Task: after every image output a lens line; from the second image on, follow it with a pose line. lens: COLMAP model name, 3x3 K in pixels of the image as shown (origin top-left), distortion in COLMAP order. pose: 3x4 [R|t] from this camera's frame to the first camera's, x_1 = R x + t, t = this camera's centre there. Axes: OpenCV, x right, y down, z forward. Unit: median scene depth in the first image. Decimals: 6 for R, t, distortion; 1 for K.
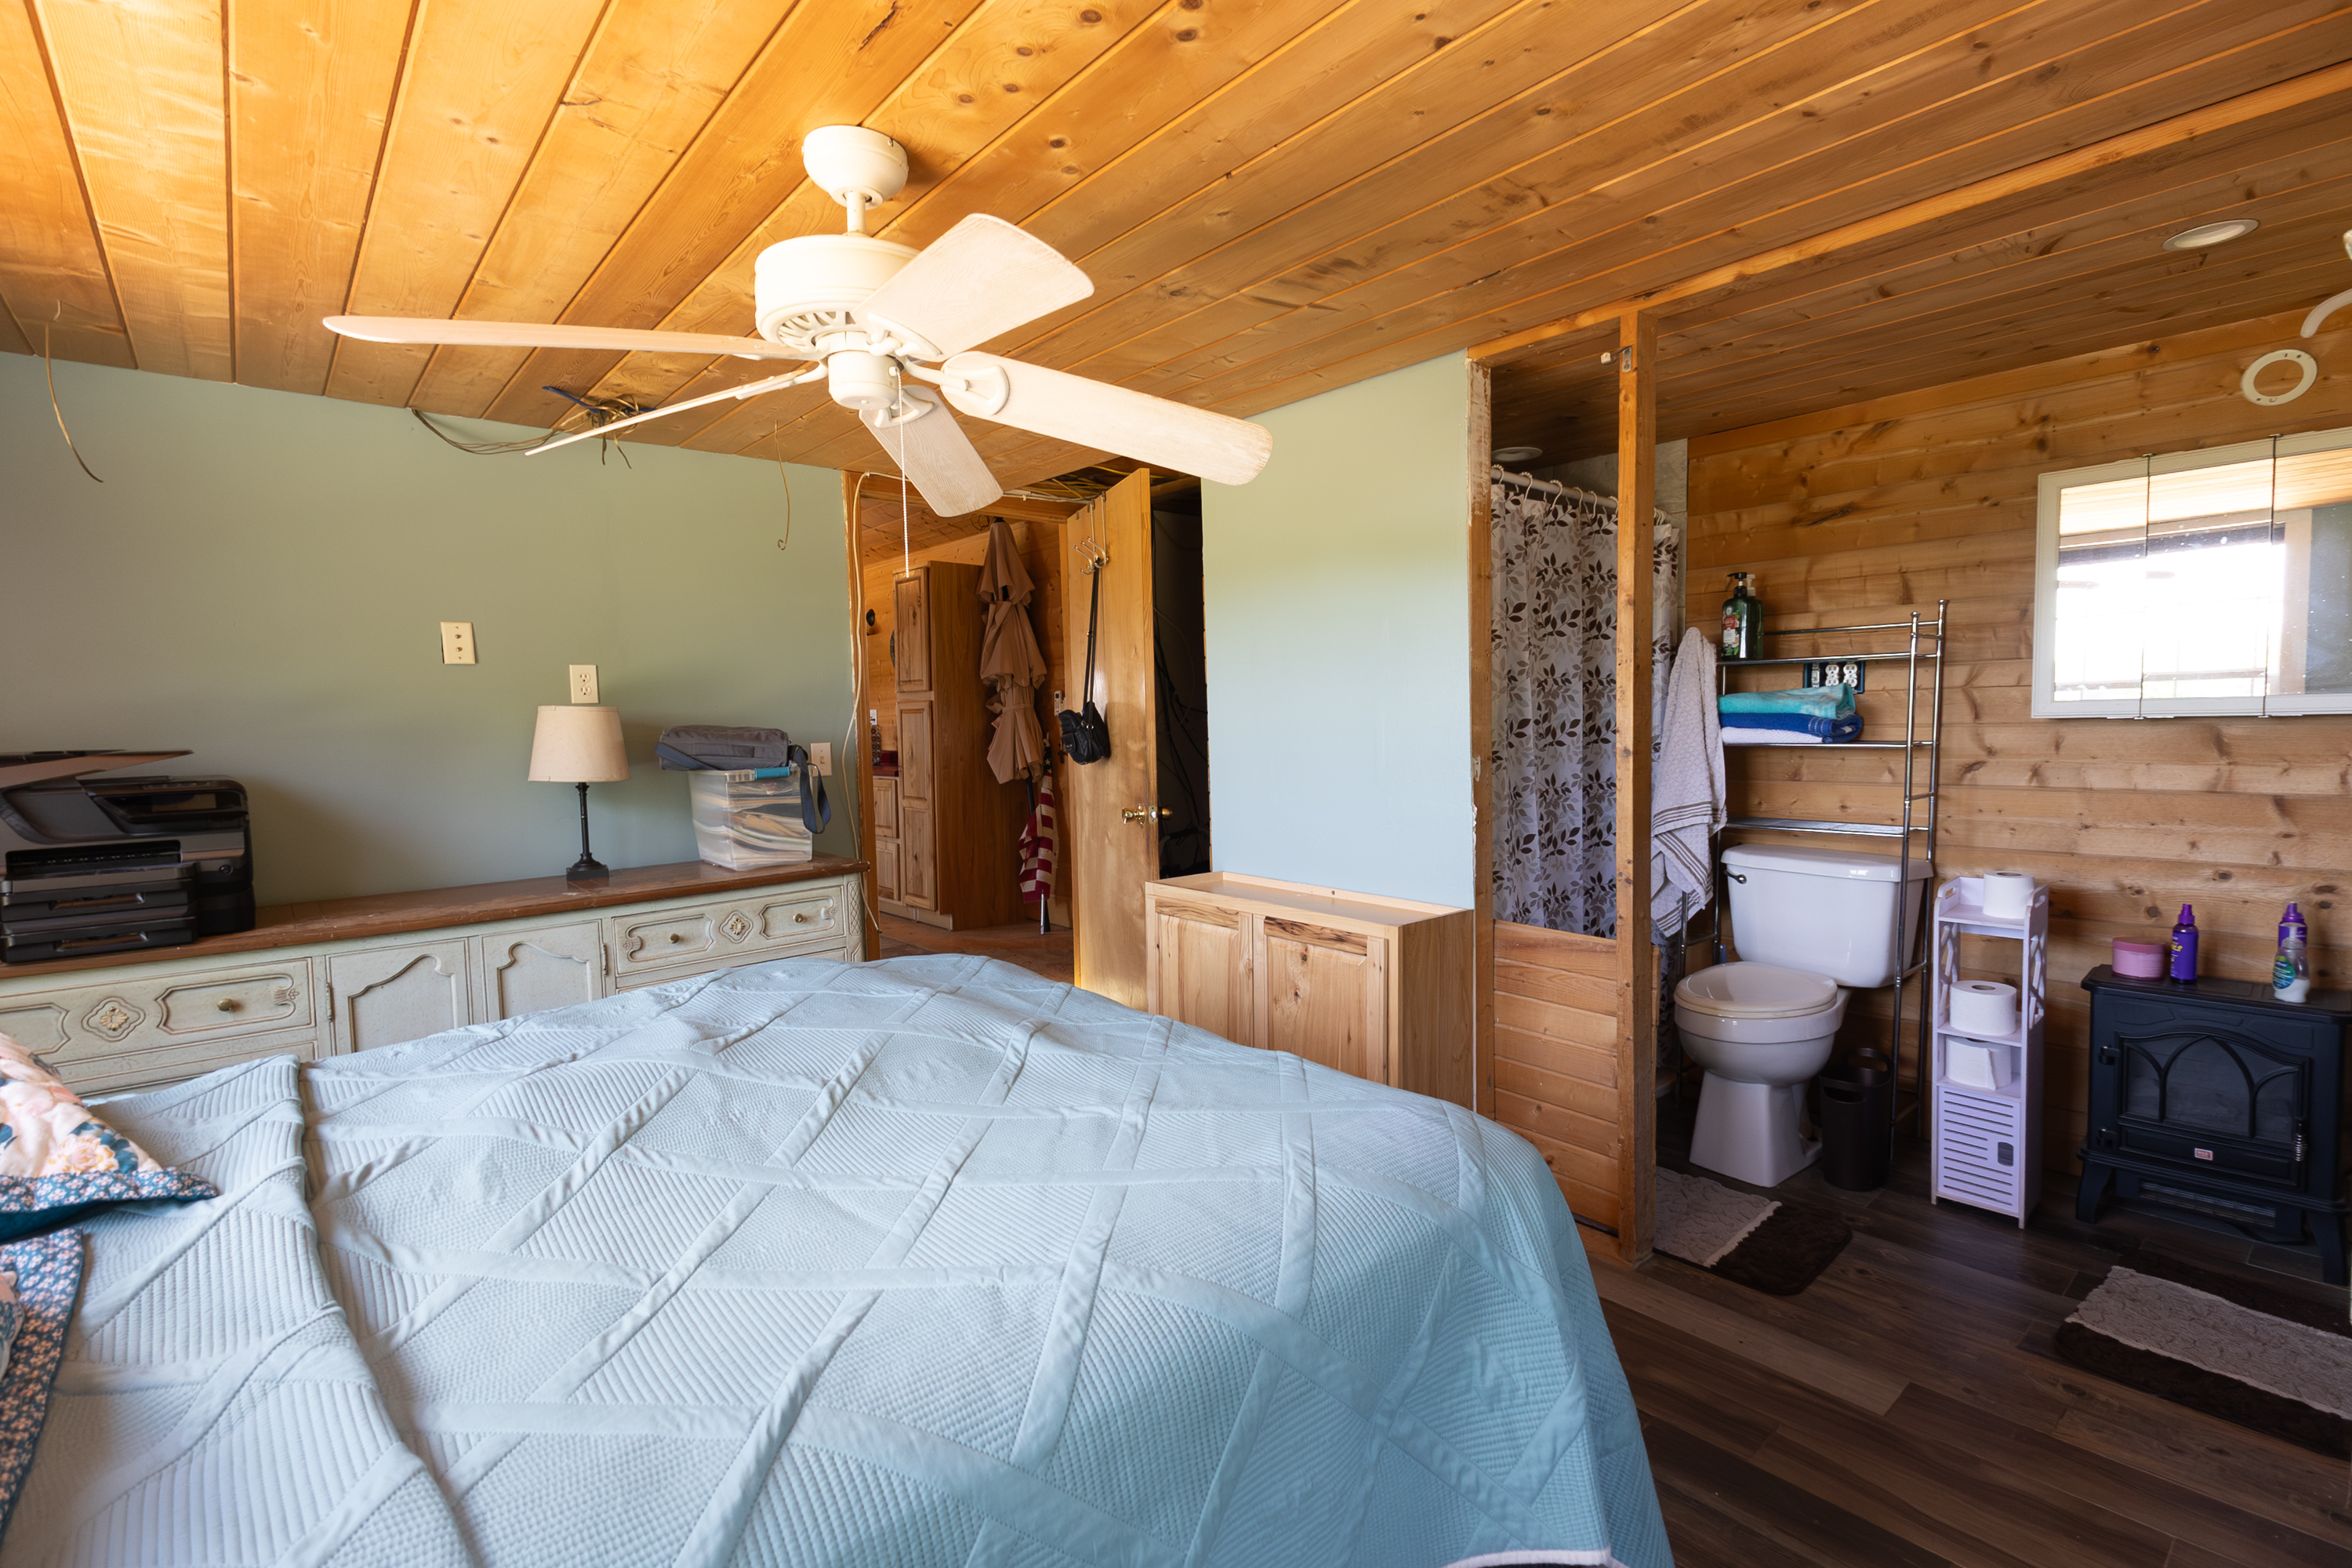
lens RADIAL K [[1072.9, 0, 1177.3], [0, 1072.9, 790.1], [0, 0, 1]] dist [0.021331, -0.001706]
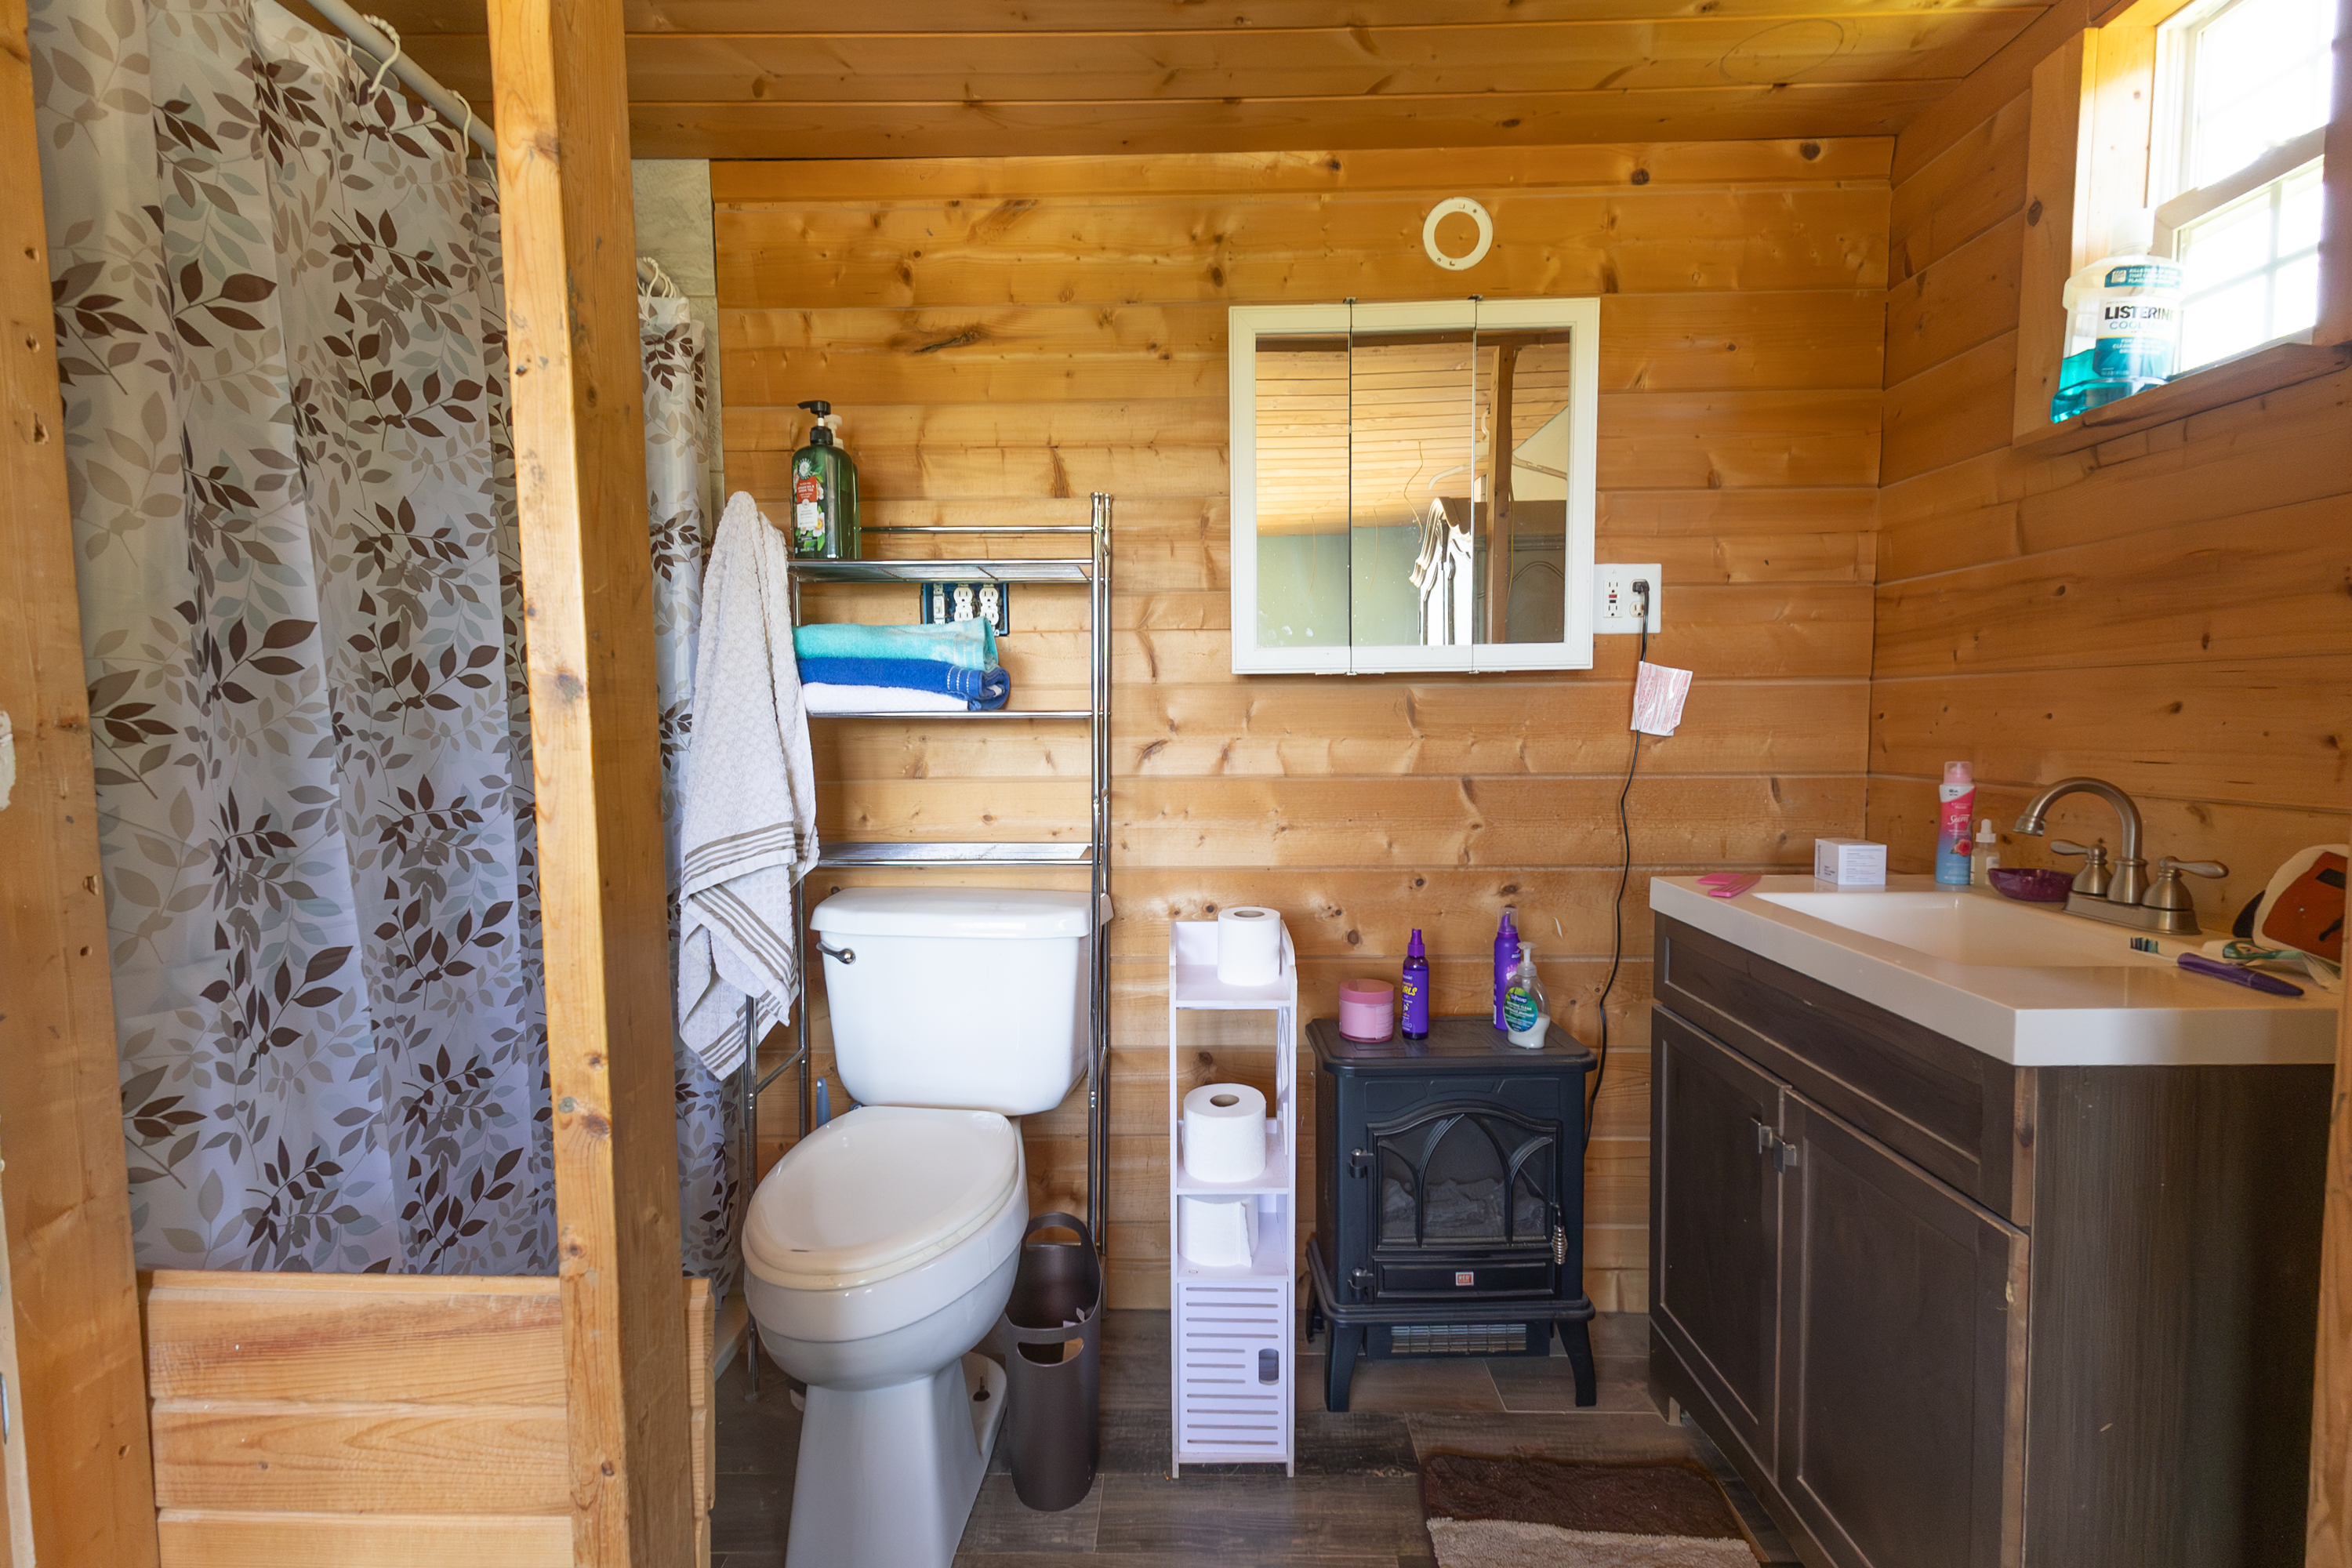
lens RADIAL K [[1072.9, 0, 1173.1], [0, 1072.9, 785.5], [0, 0, 1]] dist [0.021331, -0.001706]
pose [[0.669478, -0.035211, 0.741997, 0.234788], [0.044486, 0.998984, 0.007267, -0.002675], [-0.741499, 0.028144, 0.670363, 0.519072]]
